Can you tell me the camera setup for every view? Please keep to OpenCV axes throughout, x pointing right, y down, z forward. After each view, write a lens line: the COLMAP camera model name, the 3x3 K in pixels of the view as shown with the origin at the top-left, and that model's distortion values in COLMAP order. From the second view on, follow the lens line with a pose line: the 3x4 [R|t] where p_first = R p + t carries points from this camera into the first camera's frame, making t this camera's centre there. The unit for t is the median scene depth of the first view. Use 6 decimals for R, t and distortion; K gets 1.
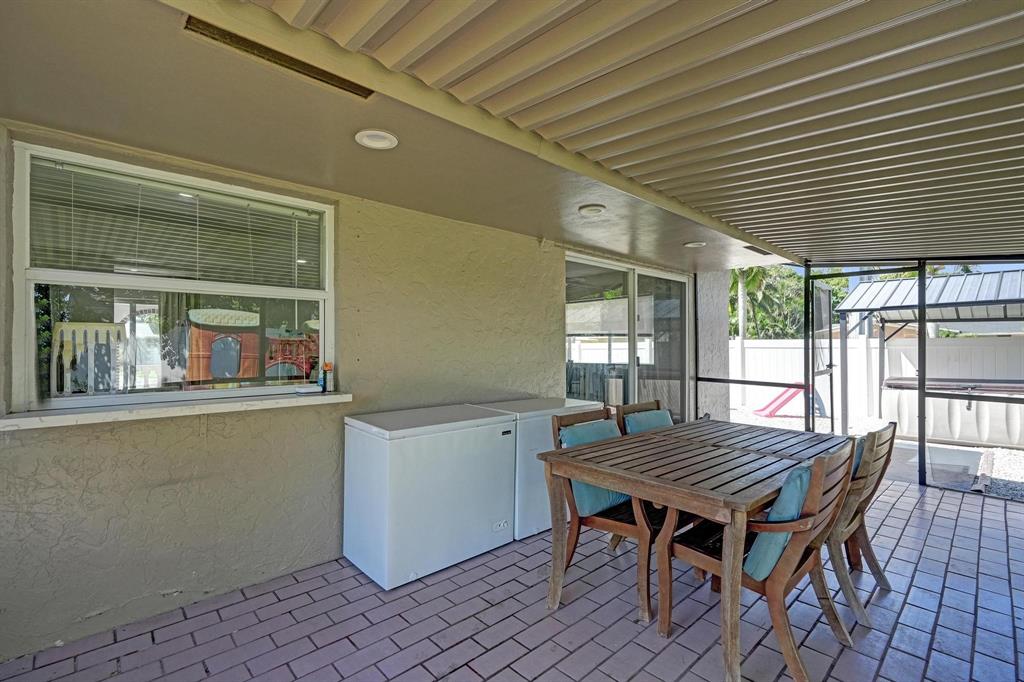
lens RADIAL K [[470.1, 0, 505.1], [0, 470.1, 345.8], [0, 0, 1]] dist [-0.016931, 0.003772]
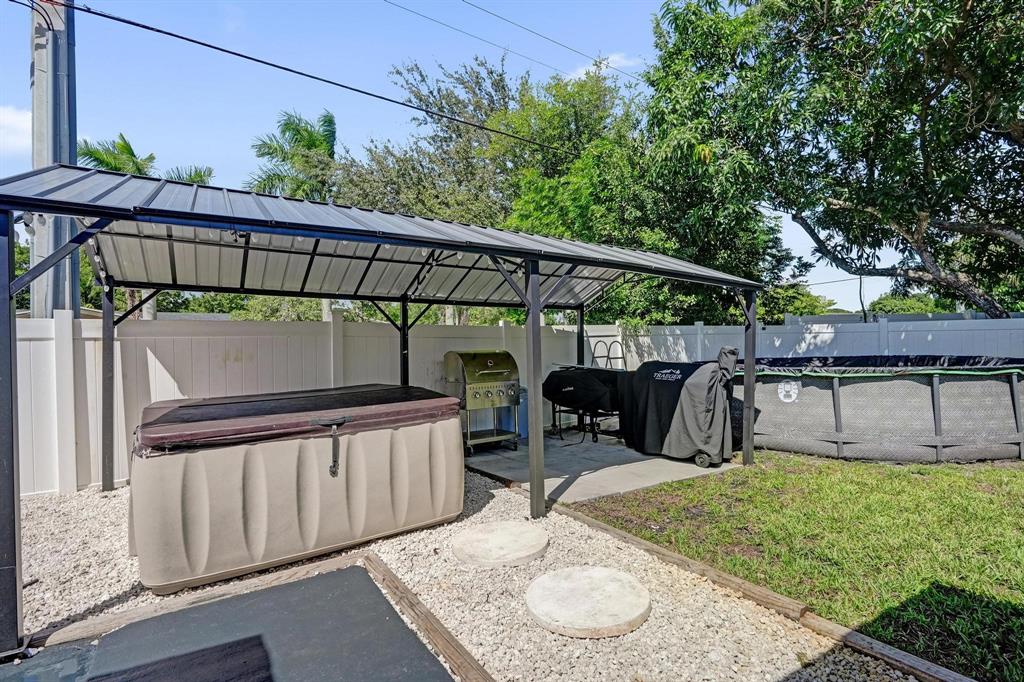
lens RADIAL K [[470.1, 0, 502.7], [0, 470.1, 343.5], [0, 0, 1]] dist [-0.016931, 0.003772]
pose [[0.152430, -0.009906, 0.988265, 0.935451], [0.005531, 0.999943, 0.009170, 0.016488], [-0.988299, 0.004069, 0.152476, 1.234979]]
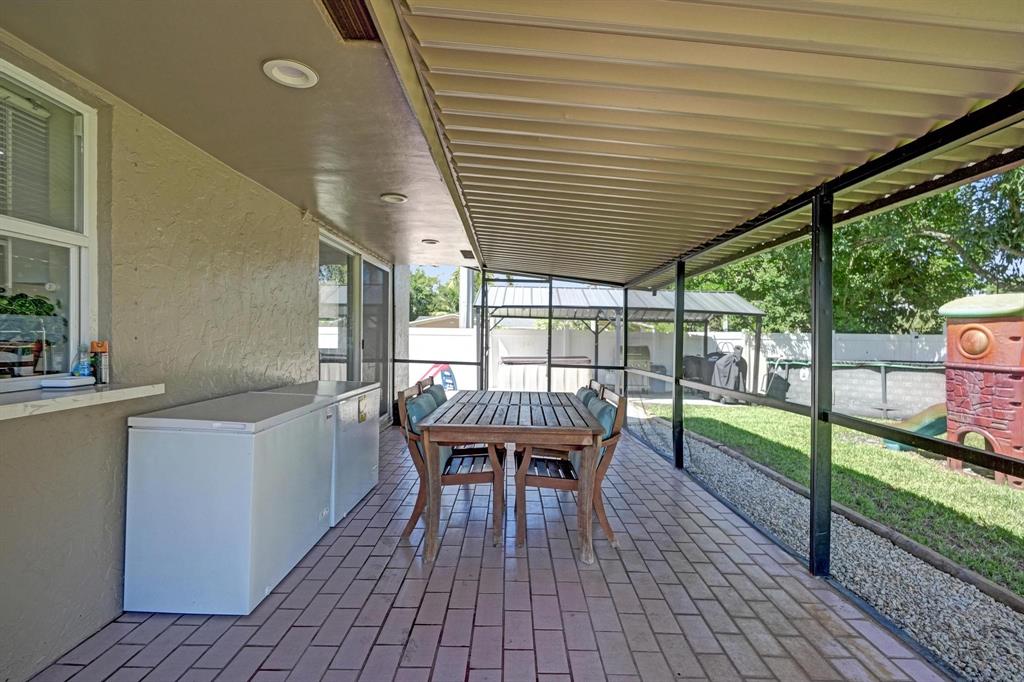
lens RADIAL K [[470.1, 0, 508.1], [0, 470.1, 348.3], [0, 0, 1]] dist [-0.016931, 0.003772]
pose [[0.677854, -0.006639, 0.735167, -0.355564], [-0.018689, 0.999480, 0.026258, 0.013059], [-0.734959, -0.031539, 0.677378, 0.075348]]
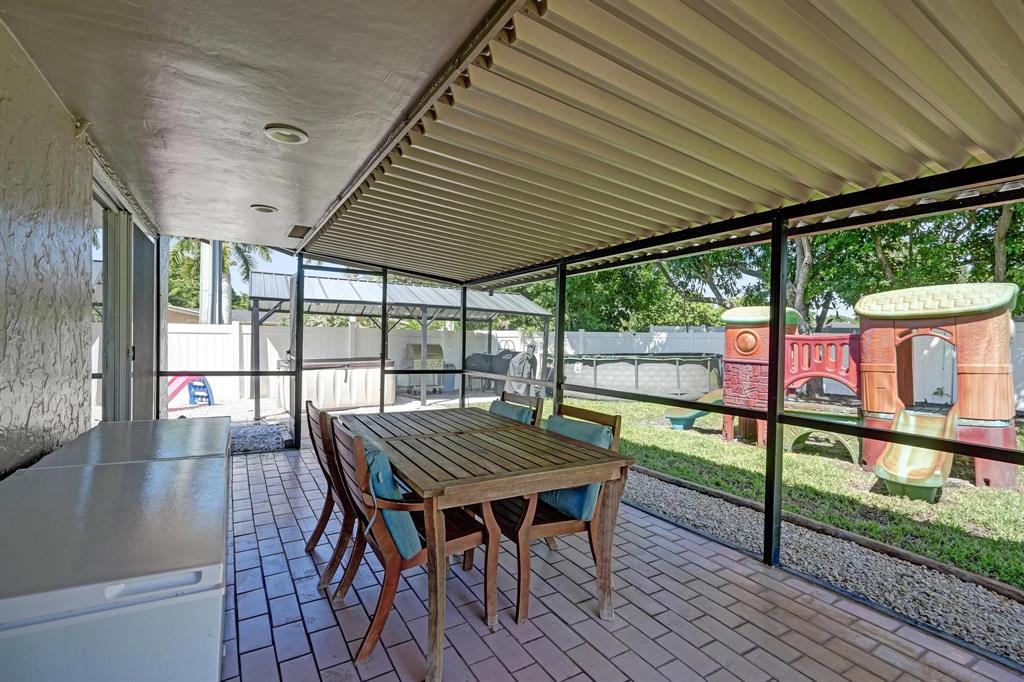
lens RADIAL K [[470.1, 0, 509.4], [0, 470.1, 341.2], [0, 0, 1]] dist [-0.016931, 0.003772]
pose [[0.194034, -0.007885, 0.980963, -0.354699], [-0.016785, 0.999795, 0.011356, -0.001438], [-0.980851, -0.018669, 0.193862, 0.453635]]
